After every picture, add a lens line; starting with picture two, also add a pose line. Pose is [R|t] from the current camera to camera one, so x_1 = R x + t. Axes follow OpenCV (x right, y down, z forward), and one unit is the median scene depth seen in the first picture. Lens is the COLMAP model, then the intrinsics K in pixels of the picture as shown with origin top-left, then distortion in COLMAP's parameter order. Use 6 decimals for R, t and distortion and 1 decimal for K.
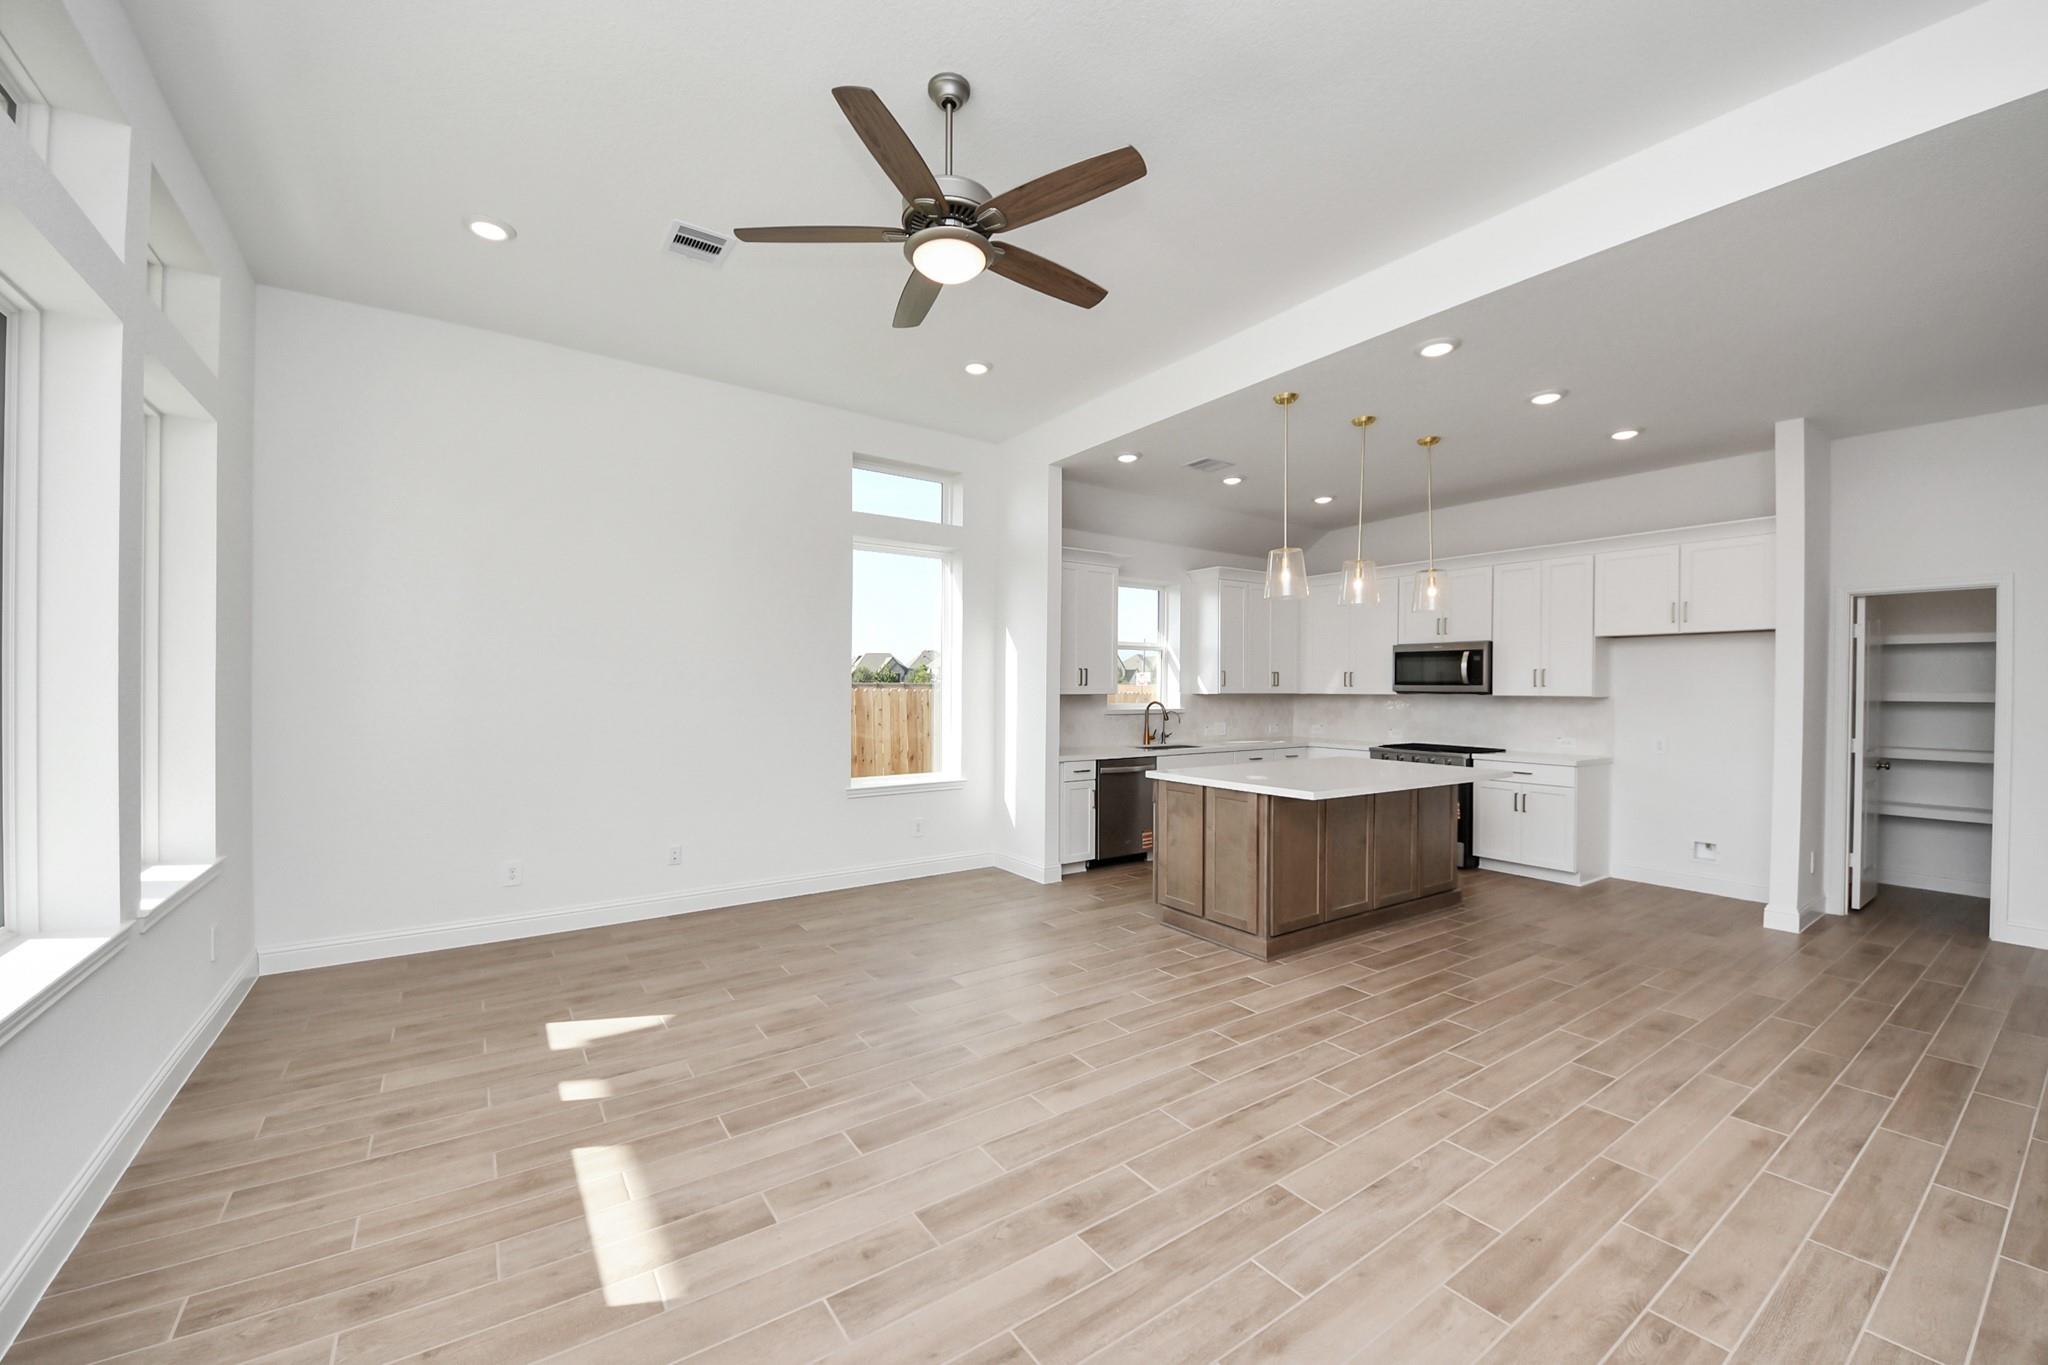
lens RADIAL K [[785.7, 0, 1005.5], [0, 785.7, 685.1], [0, 0, 1]] dist [0.012001, -0.001872]
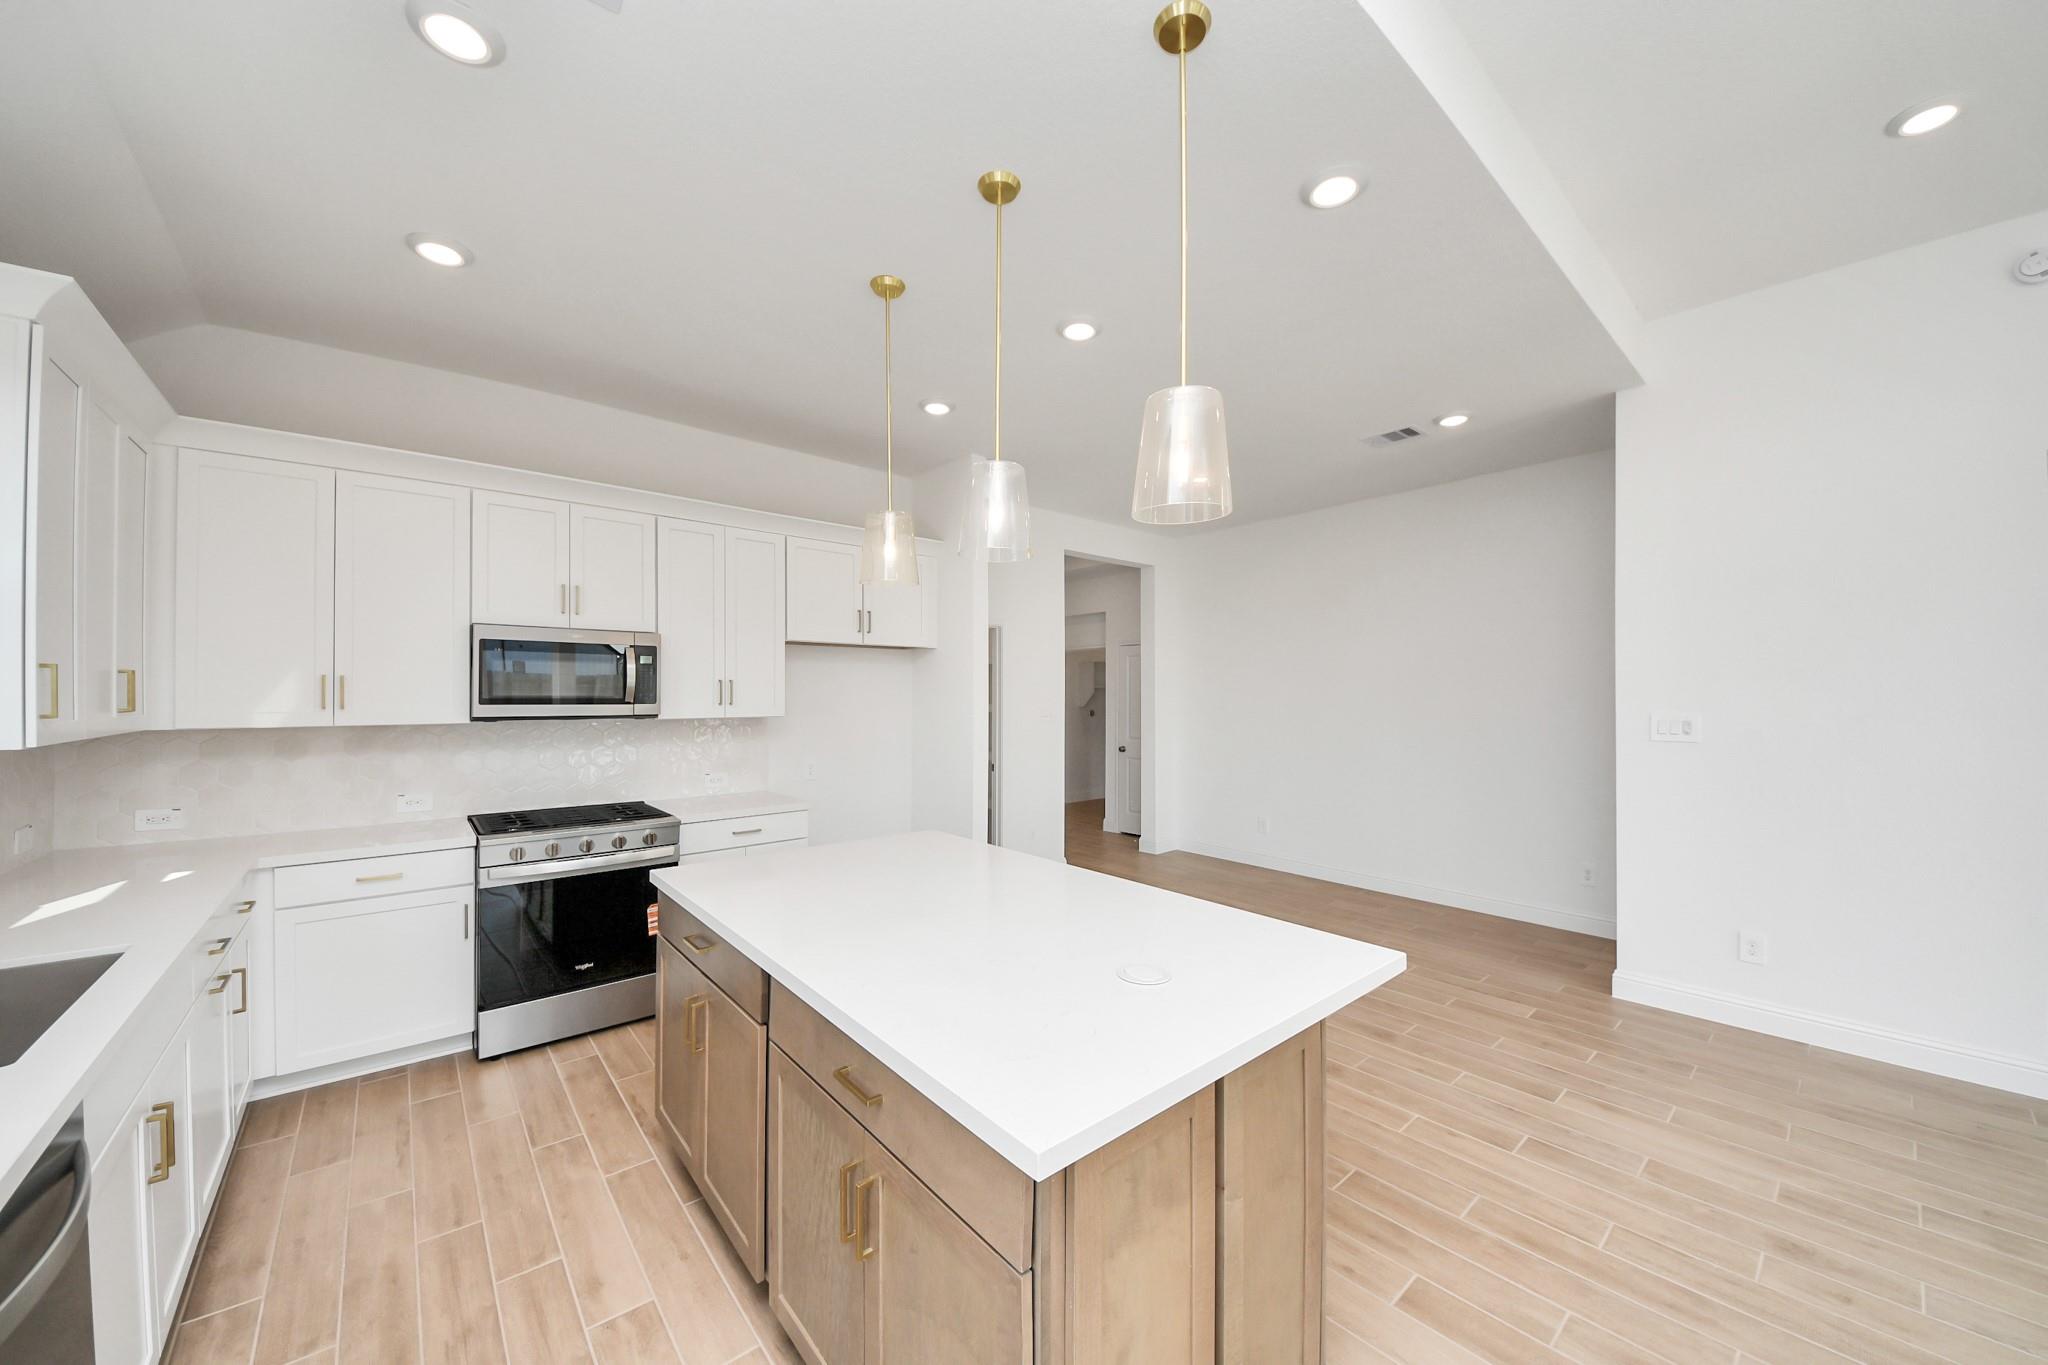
lens RADIAL K [[737.2, 0, 1032.9], [0, 737.2, 688.3], [0, 0, 1]] dist [0.011079, -0.009124]
pose [[-0.124849, -0.000327, 0.992176, -0.028001], [-0.010291, 0.999947, -0.000965, -0.023383], [-0.992122, -0.010331, -0.124845, 1.182747]]
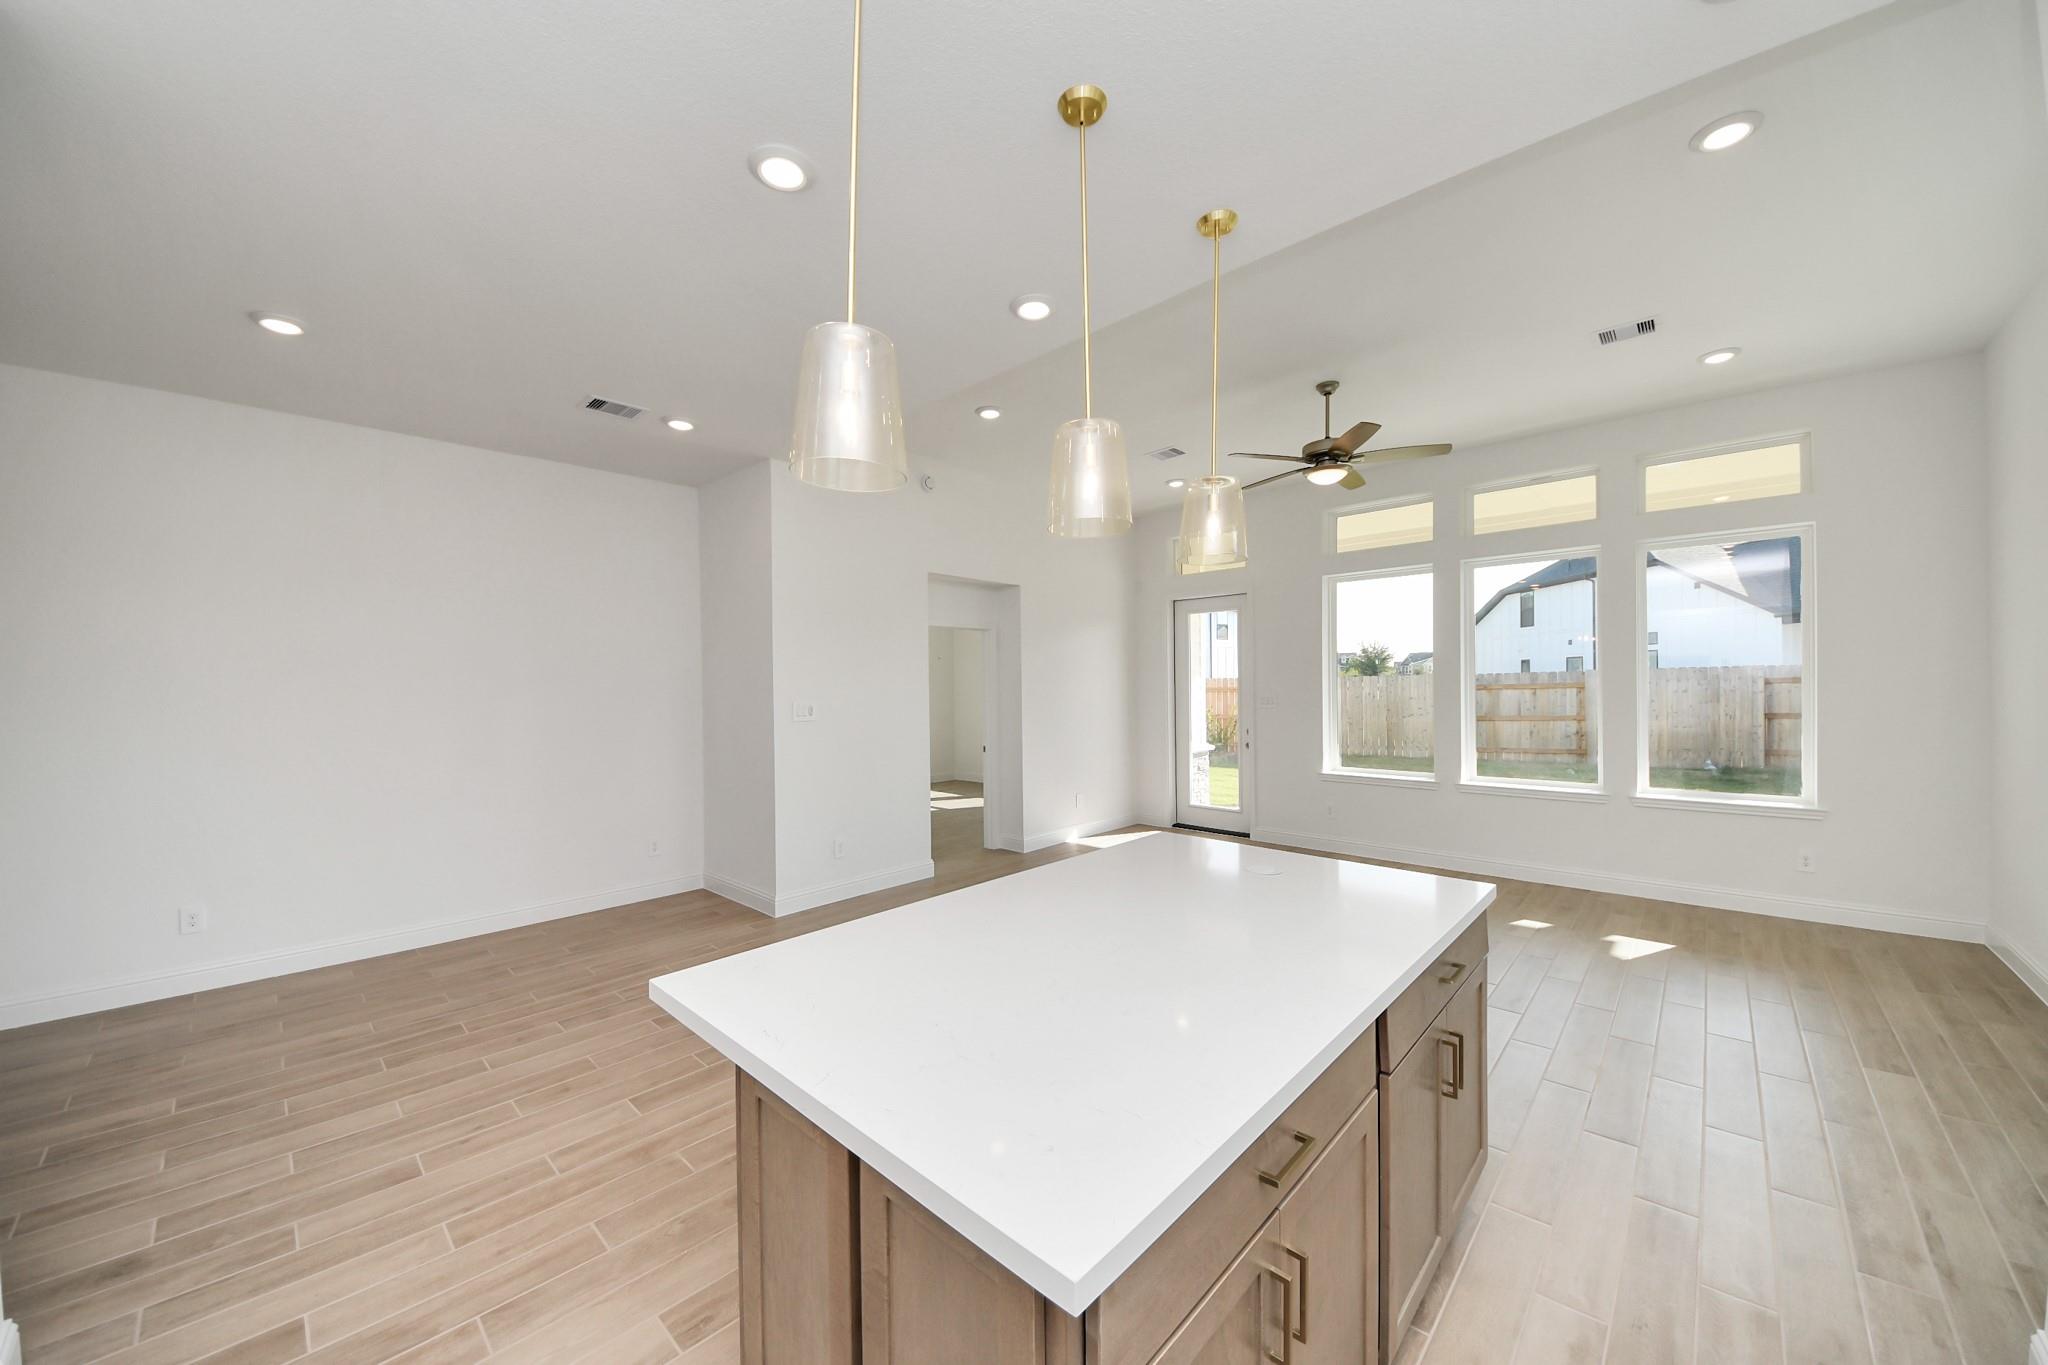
lens RADIAL K [[737.2, 0, 1017.9], [0, 737.2, 688.8], [0, 0, 1]] dist [0.011079, -0.009124]
pose [[-0.971177, 0.002502, -0.238347, 0.672404], [0.002916, 0.999995, -0.001381, -0.016453], [0.238343, -0.002036, -0.971179, 1.587726]]
